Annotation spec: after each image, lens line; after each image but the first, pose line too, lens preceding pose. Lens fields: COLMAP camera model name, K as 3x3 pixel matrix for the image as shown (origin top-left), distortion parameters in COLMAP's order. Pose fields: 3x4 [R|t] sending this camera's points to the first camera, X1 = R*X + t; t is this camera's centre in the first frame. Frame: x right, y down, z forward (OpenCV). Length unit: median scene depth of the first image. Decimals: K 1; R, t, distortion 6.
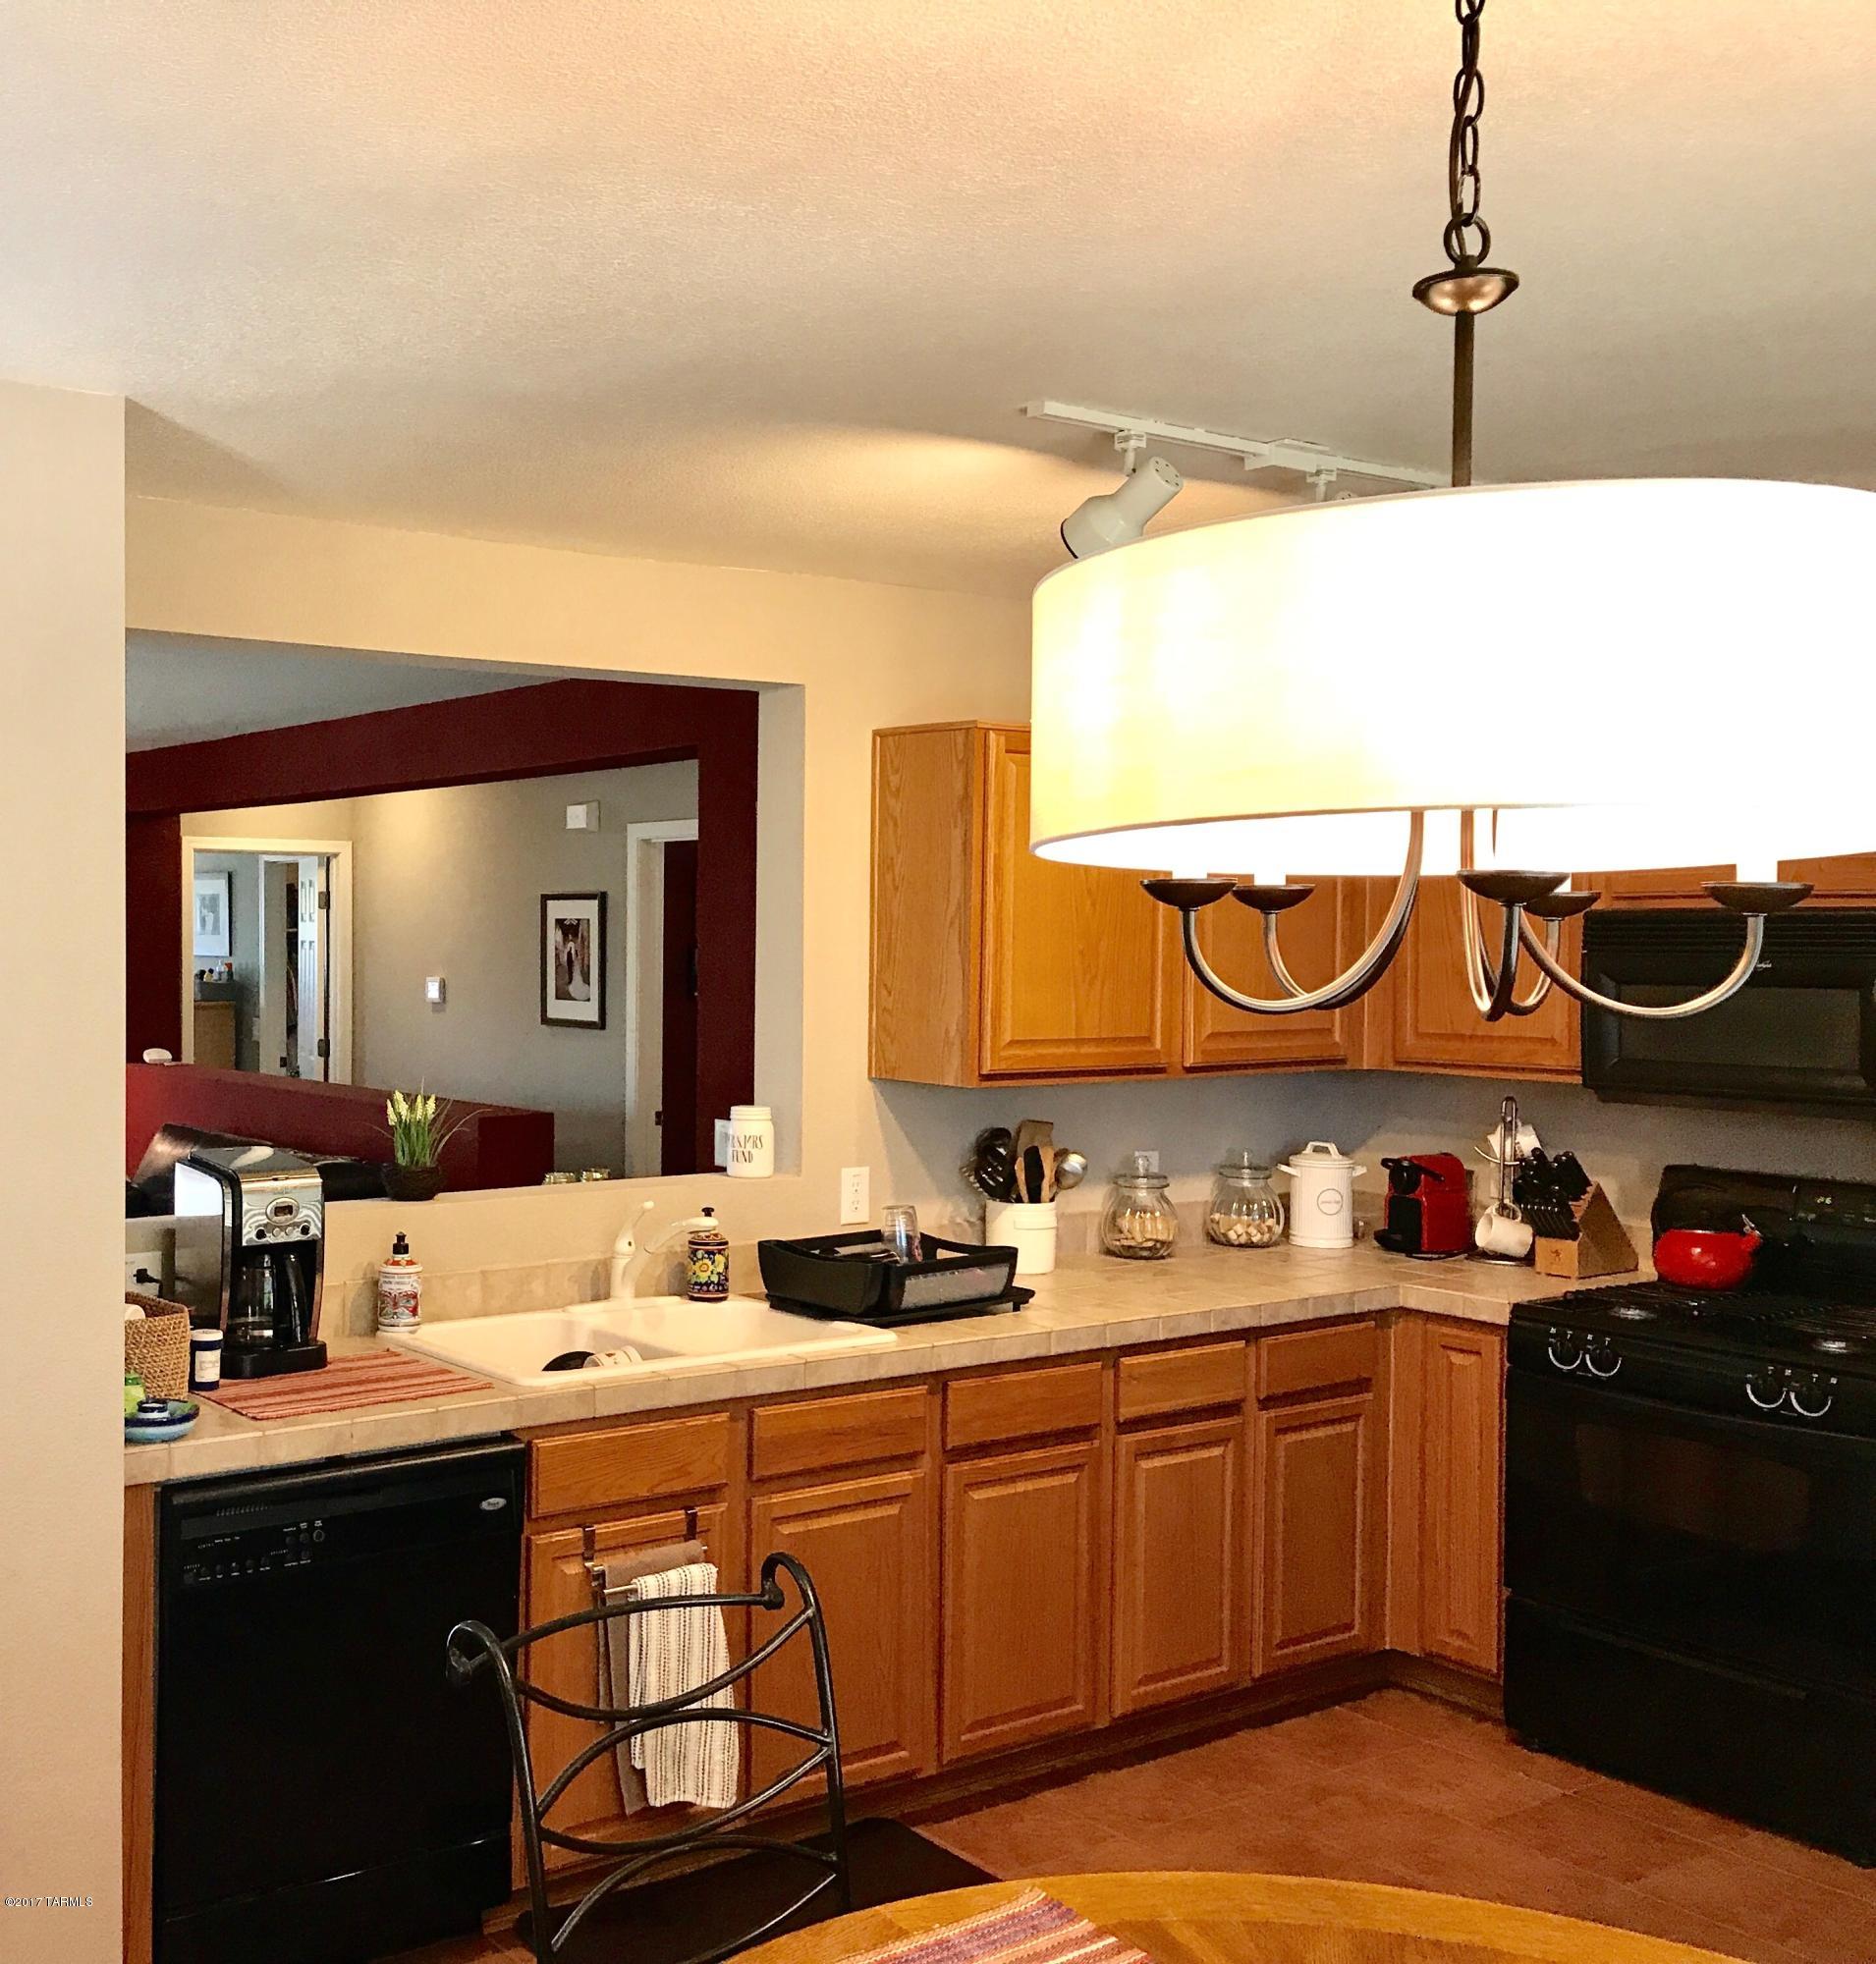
lens RADIAL K [[2155.6, 0, 928.6], [0, 2155.6, 987.0], [0, 0, 1]] dist [-0.011690, 0.000000]
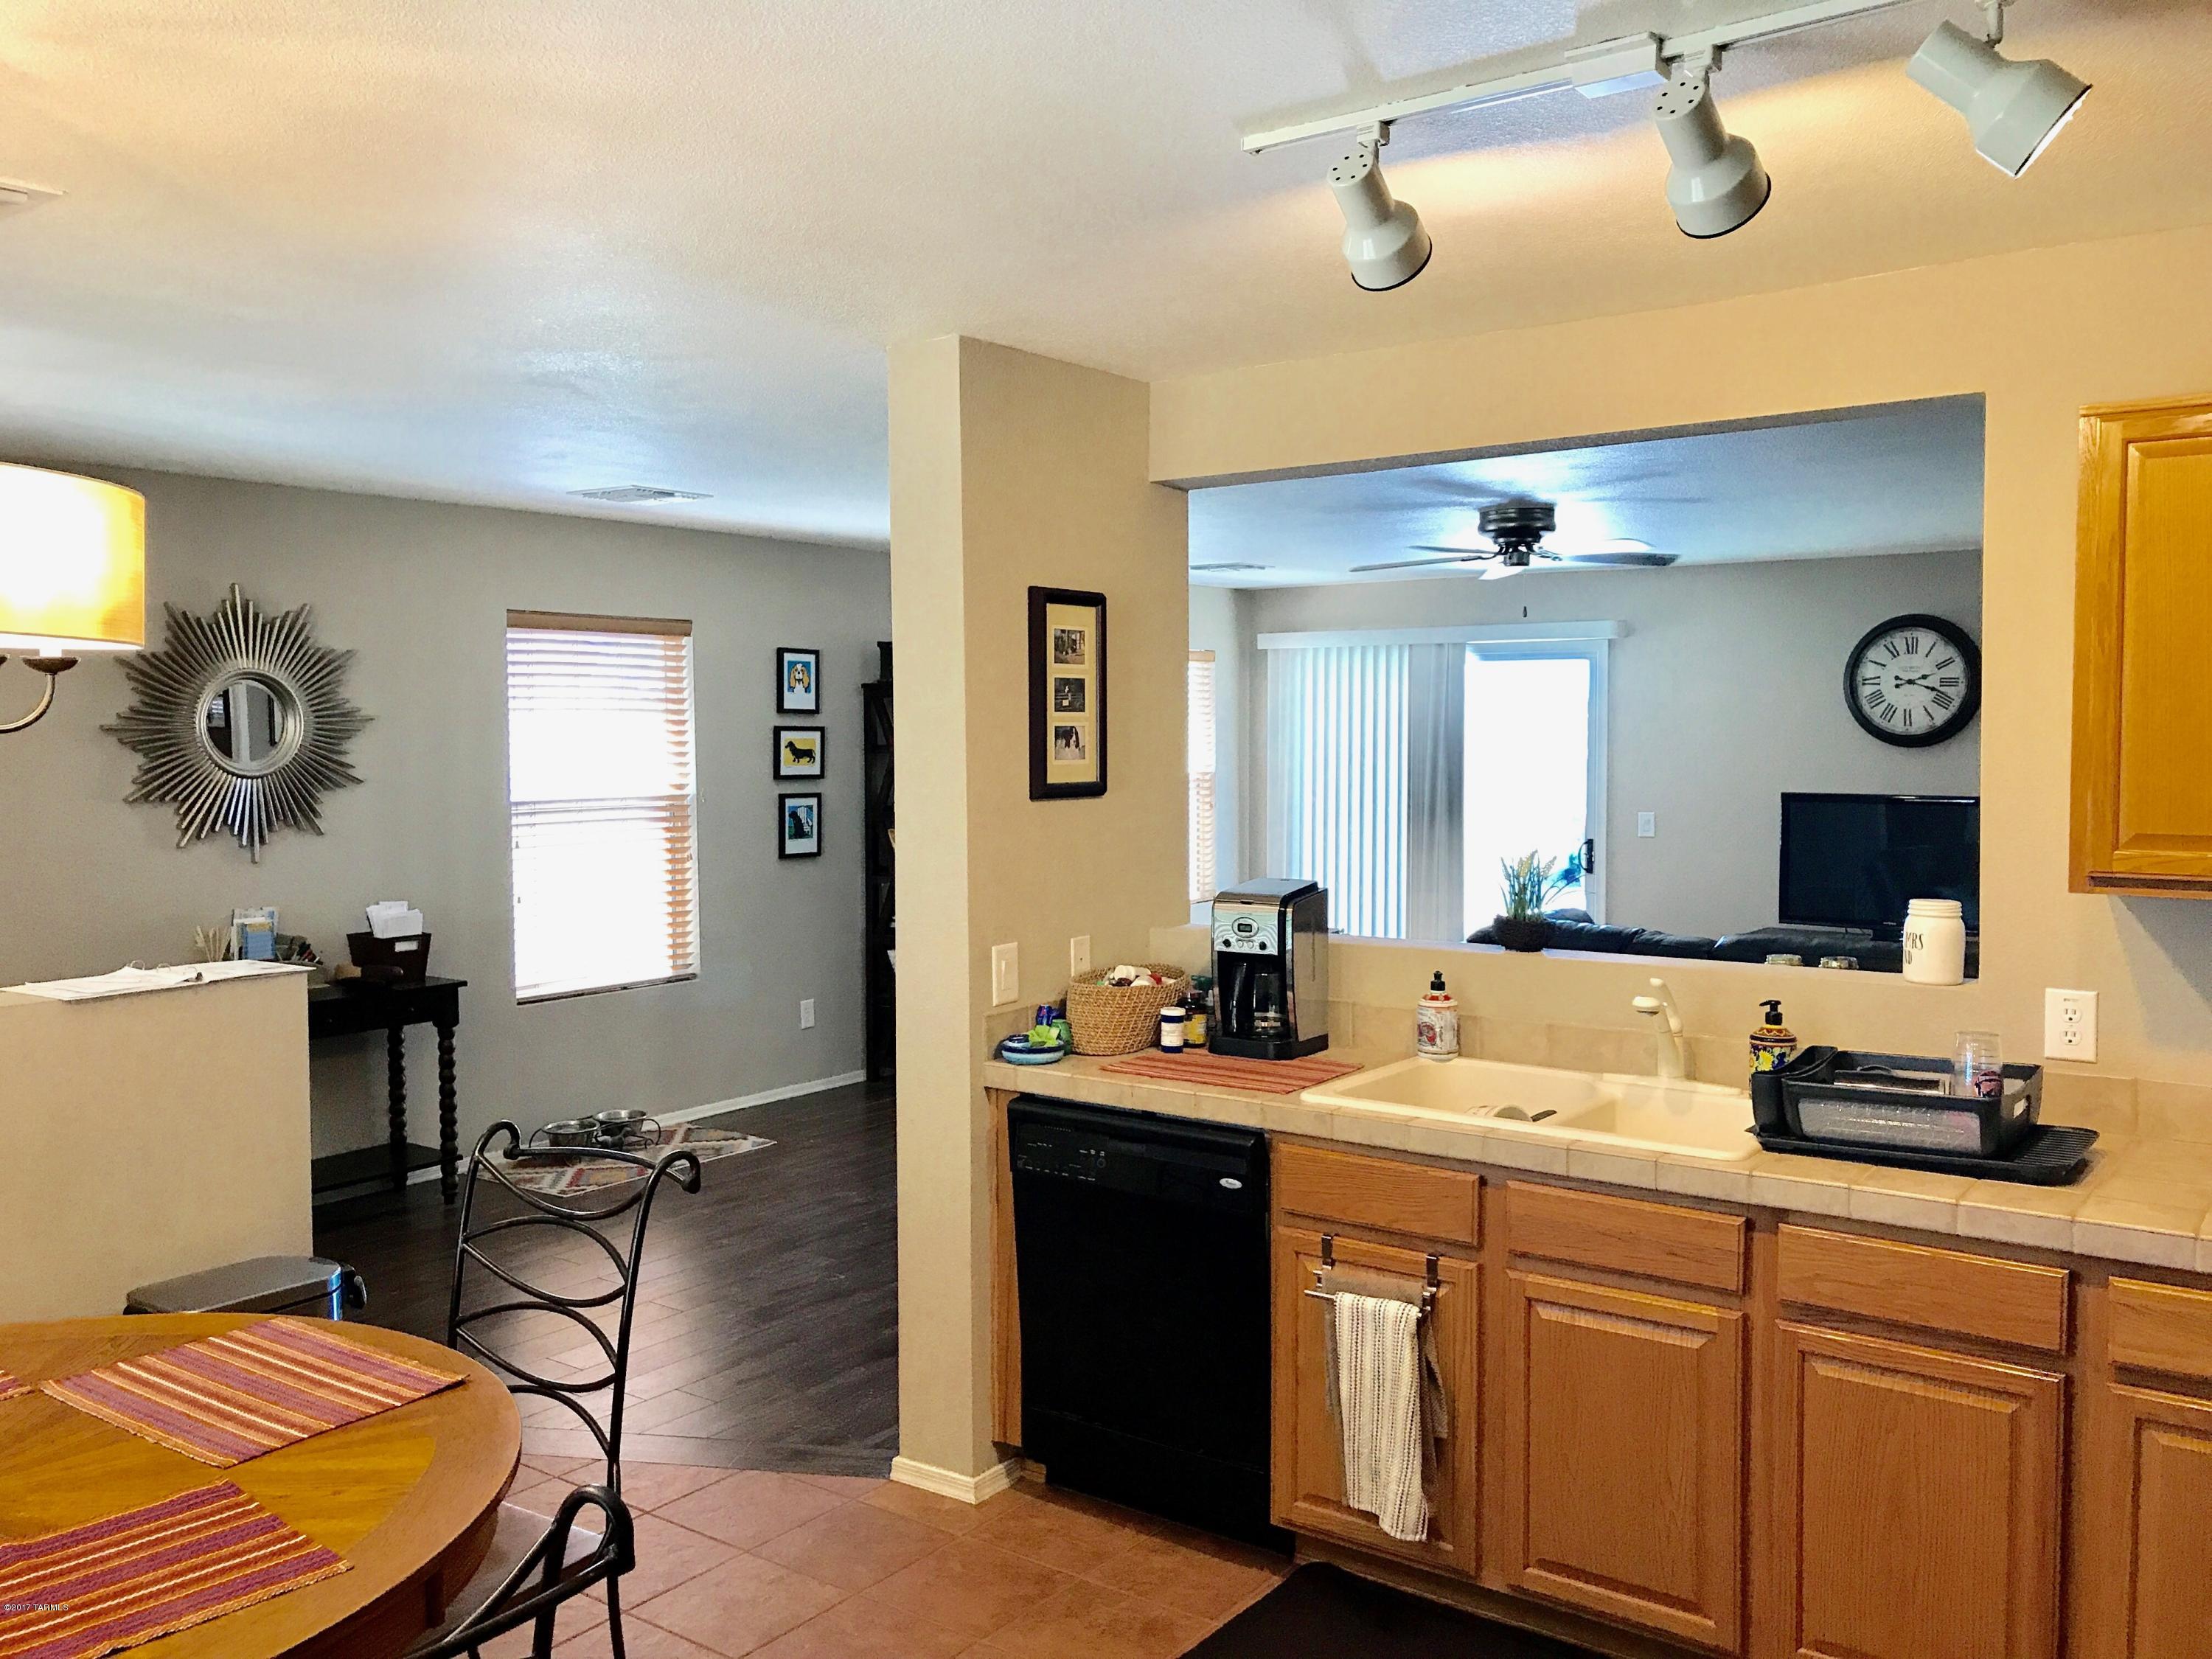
lens RADIAL K [[1814.8, 0, 1111.1], [0, 1814.8, 816.6], [0, 0, 1]] dist [0.072154, -0.053730]
pose [[0.323834, 0.042358, -0.945165, 0.620408], [-0.019929, 0.999081, 0.037946, -0.001330], [0.945904, 0.006548, 0.324380, 0.518514]]
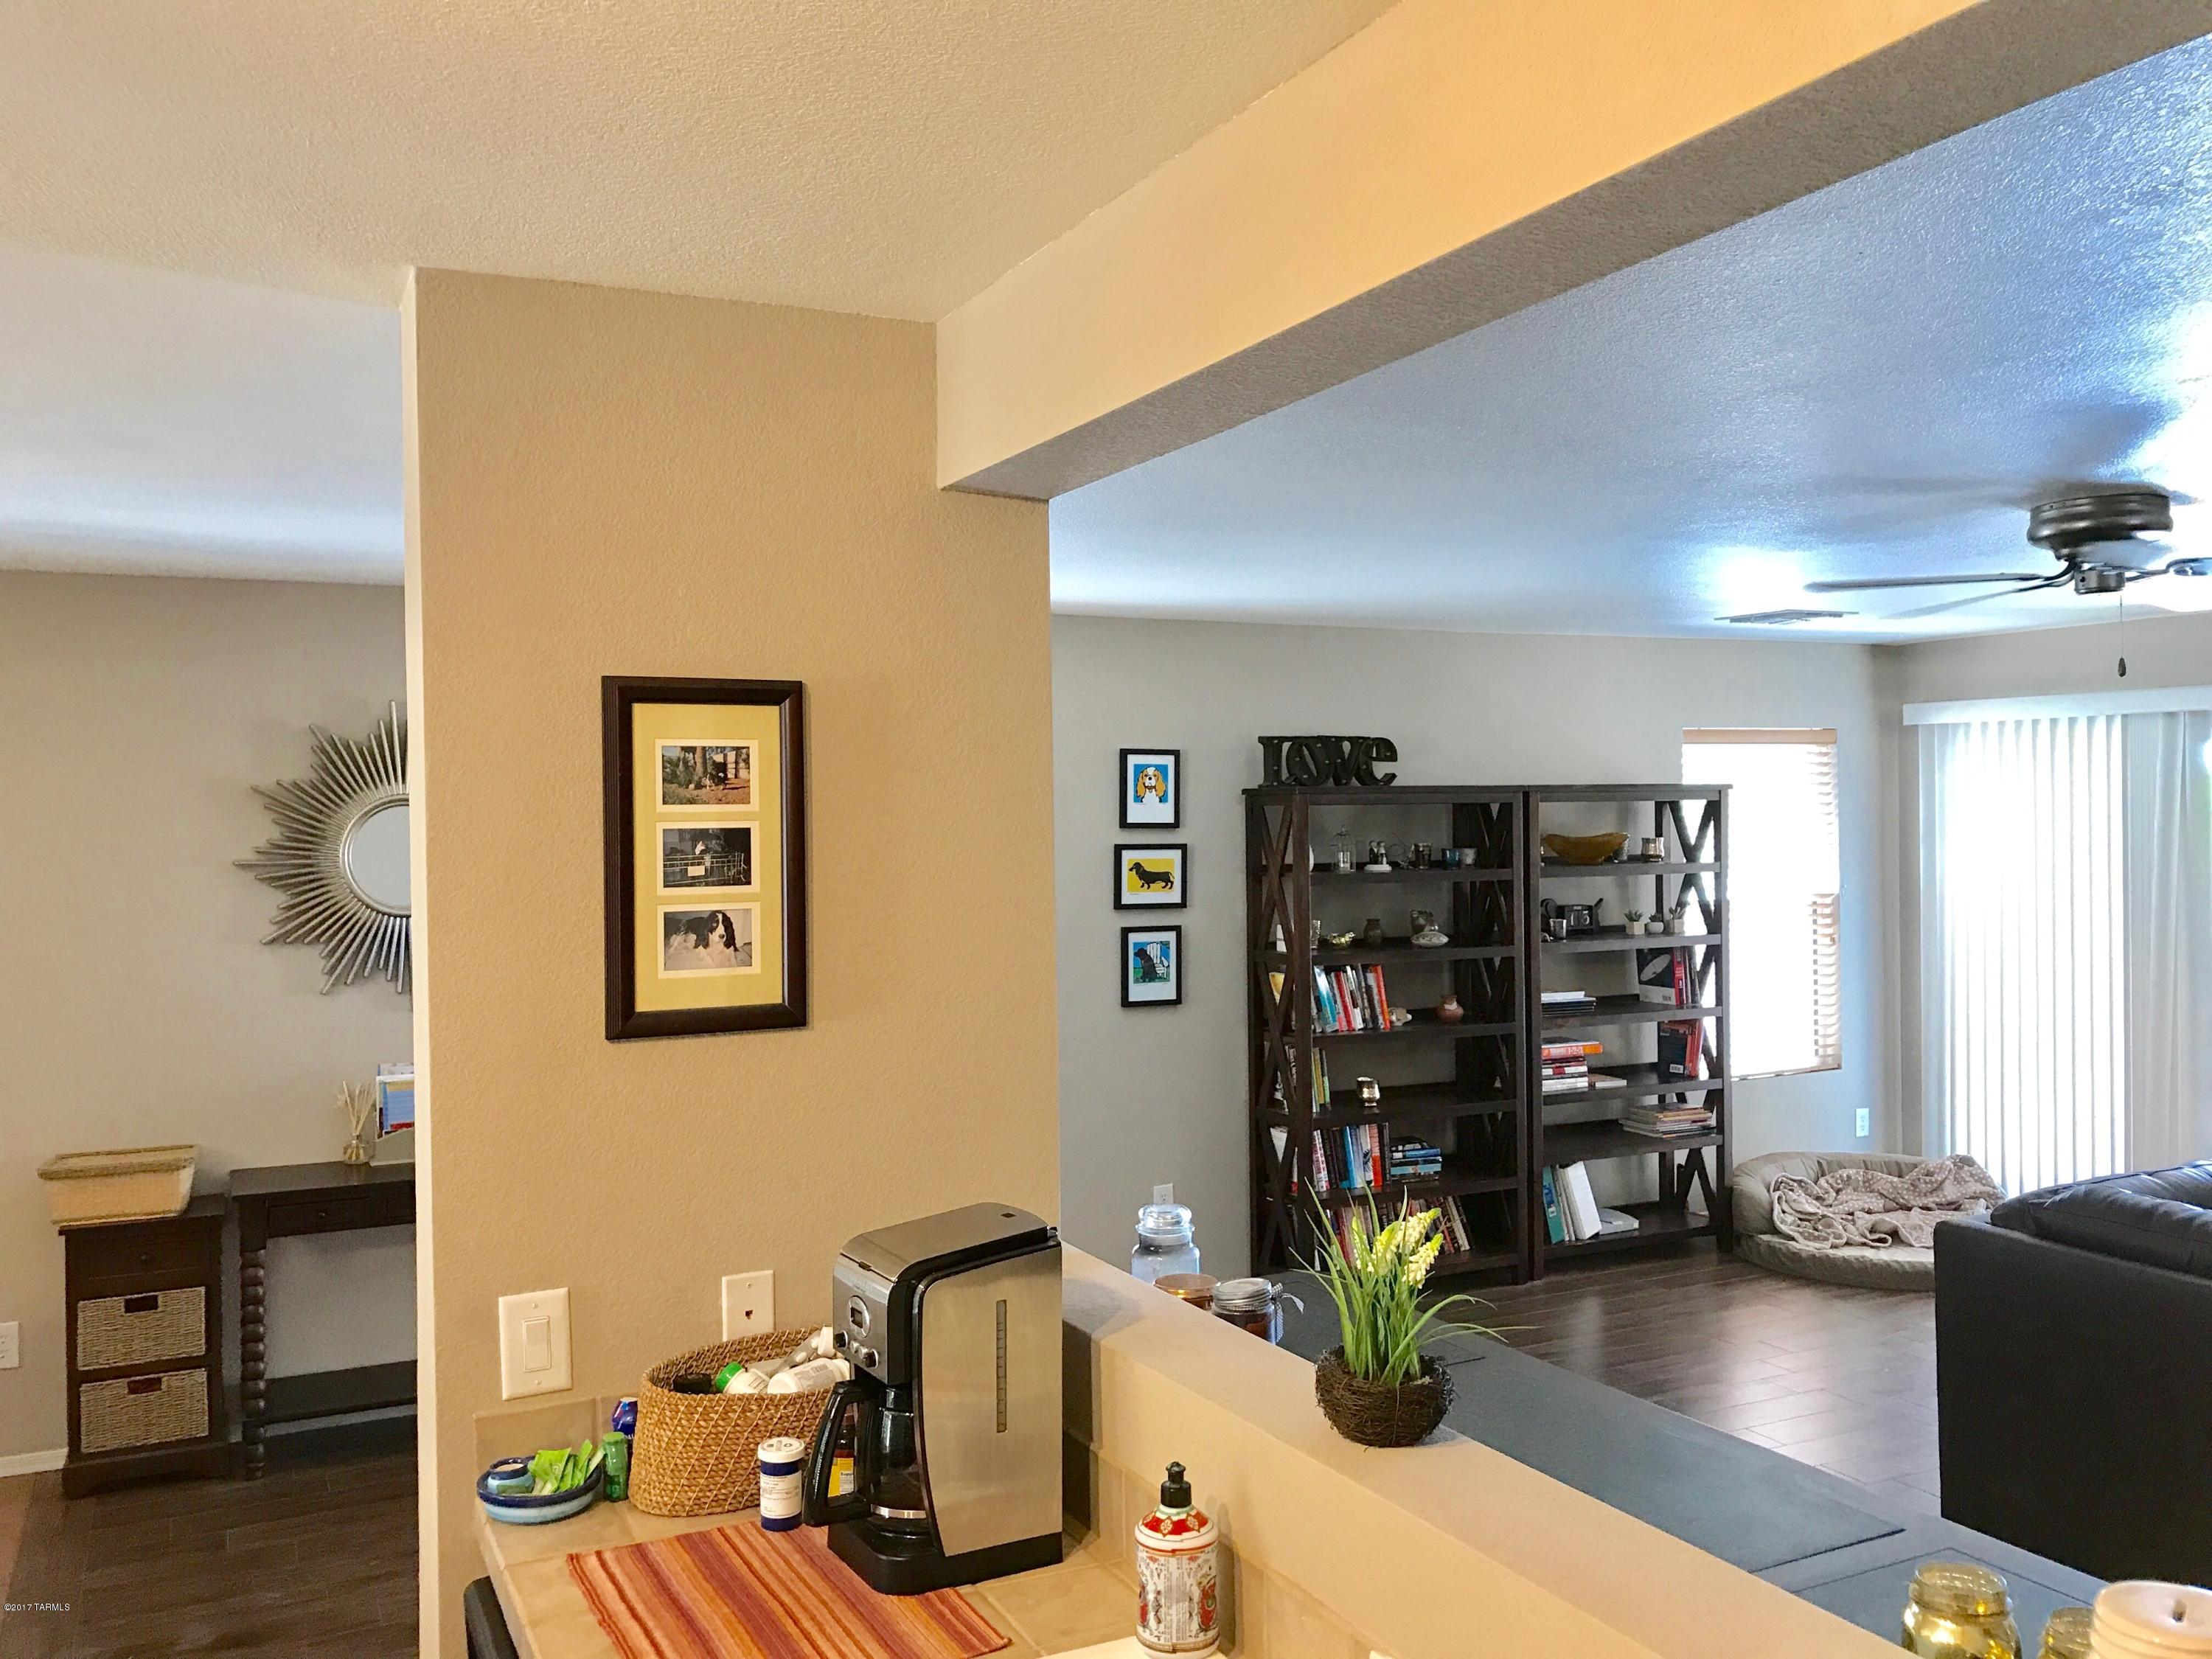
lens RADIAL K [[1814.8, 0, 1106.4], [0, 1814.8, 791.9], [0, 0, 1]] dist [0.072154, -0.053730]
pose [[-0.146698, -0.011902, -0.989110, 0.218748], [-0.015784, 0.999828, -0.009690, -0.048580], [0.989055, 0.014190, -0.146860, 1.048069]]
